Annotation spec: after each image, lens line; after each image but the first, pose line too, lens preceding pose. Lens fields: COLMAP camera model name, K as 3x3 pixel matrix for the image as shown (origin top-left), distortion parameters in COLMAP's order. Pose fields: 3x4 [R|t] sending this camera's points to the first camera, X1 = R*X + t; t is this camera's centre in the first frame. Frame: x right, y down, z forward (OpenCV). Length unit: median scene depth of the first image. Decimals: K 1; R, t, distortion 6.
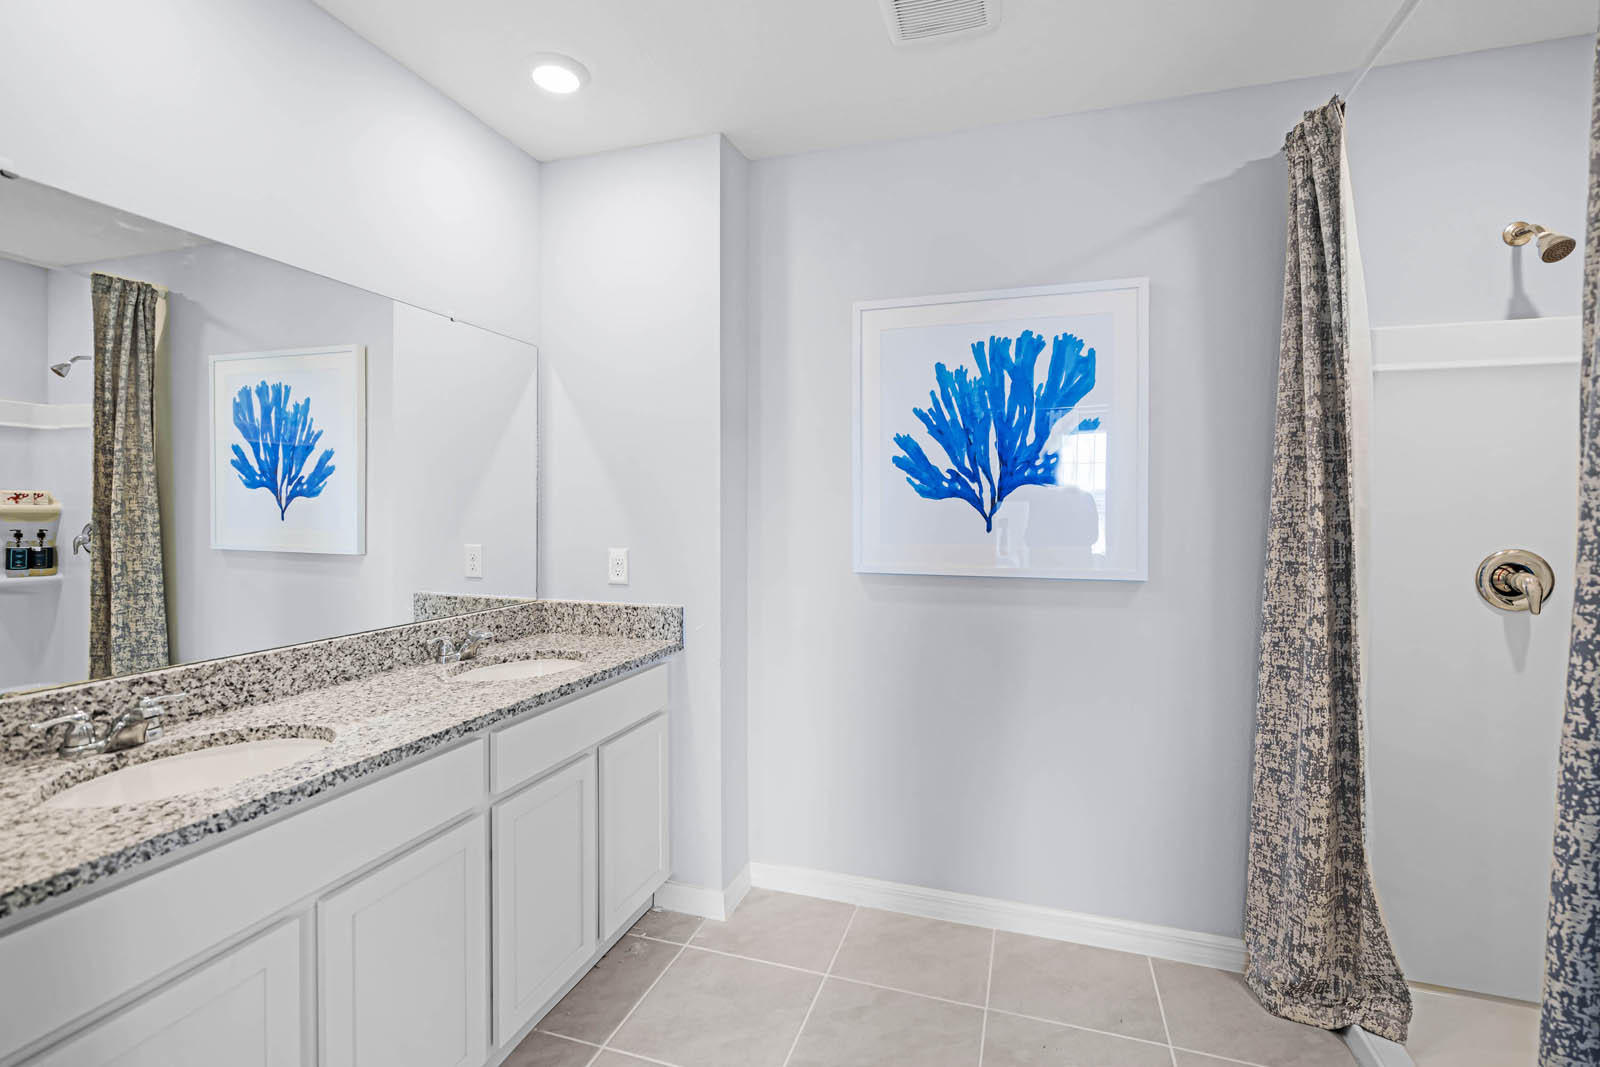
lens RADIAL K [[726.6, 0, 800.1], [0, 726.6, 518.1], [0, 0, 1]] dist [-0.006446, 0.002067]
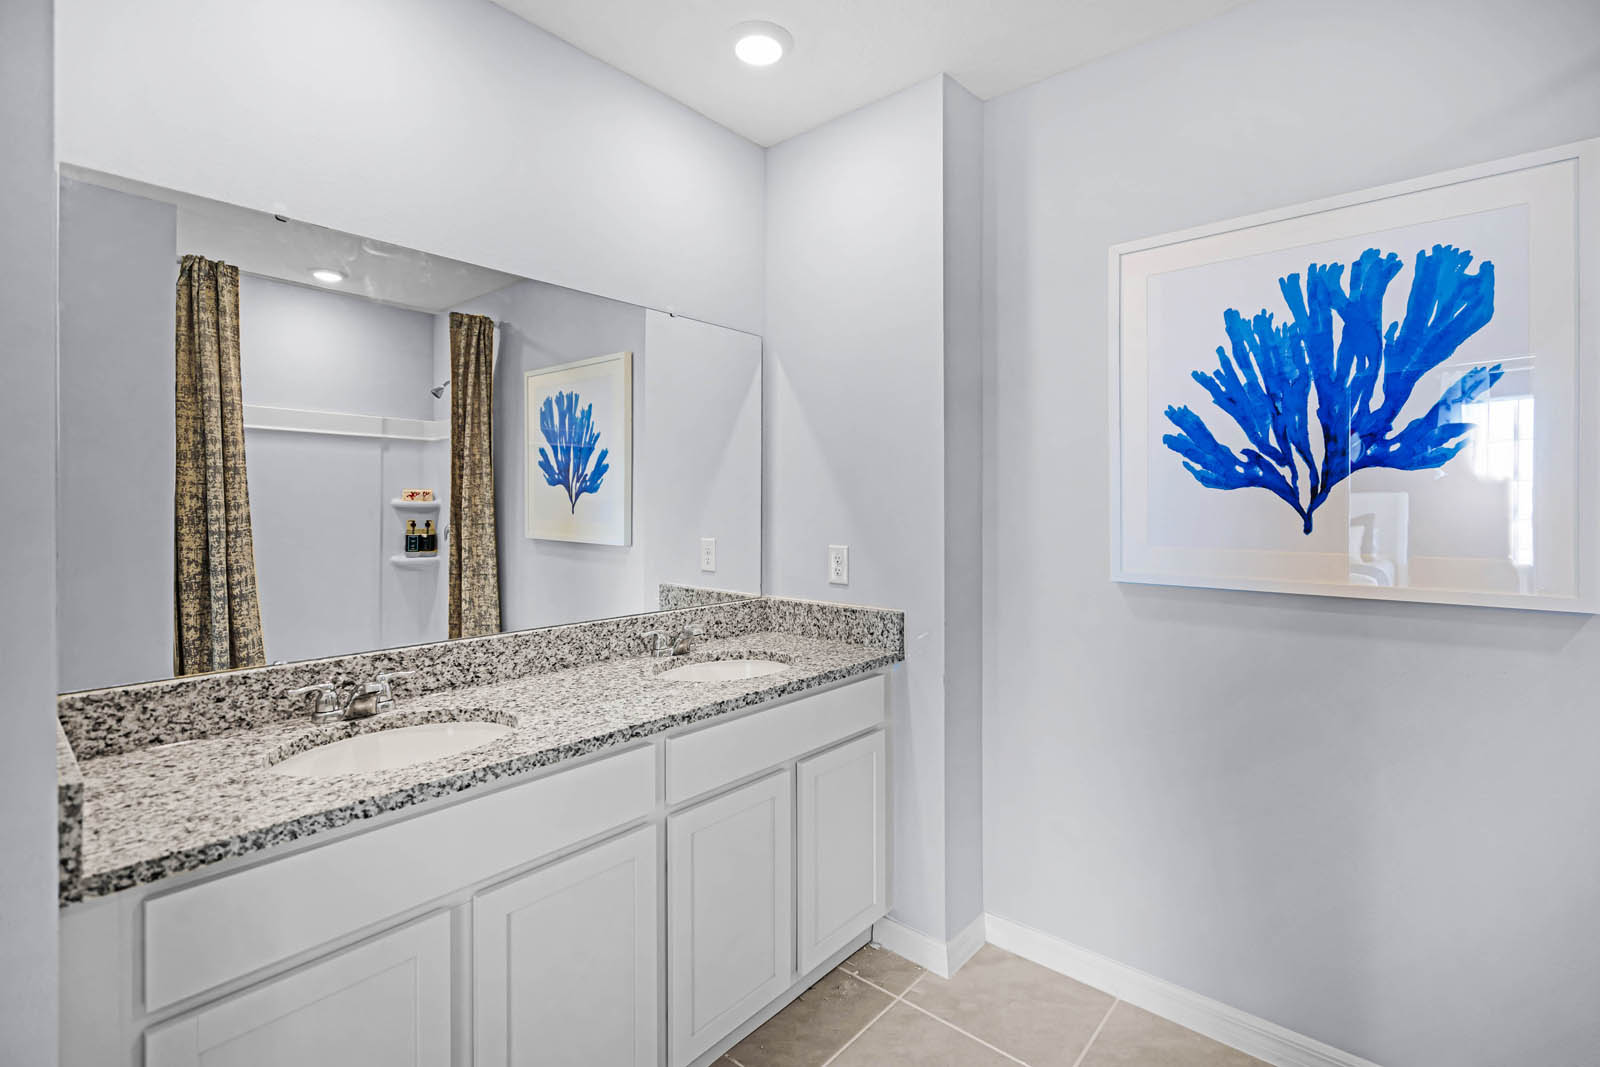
lens RADIAL K [[726.6, 0, 805.0], [0, 726.6, 506.1], [0, 0, 1]] dist [-0.006446, 0.002067]
pose [[0.921224, 0.000014, -0.389033, 0.078442], [-0.003617, 0.999957, -0.008528, -0.000658], [0.389016, 0.009263, 0.921184, 0.136460]]
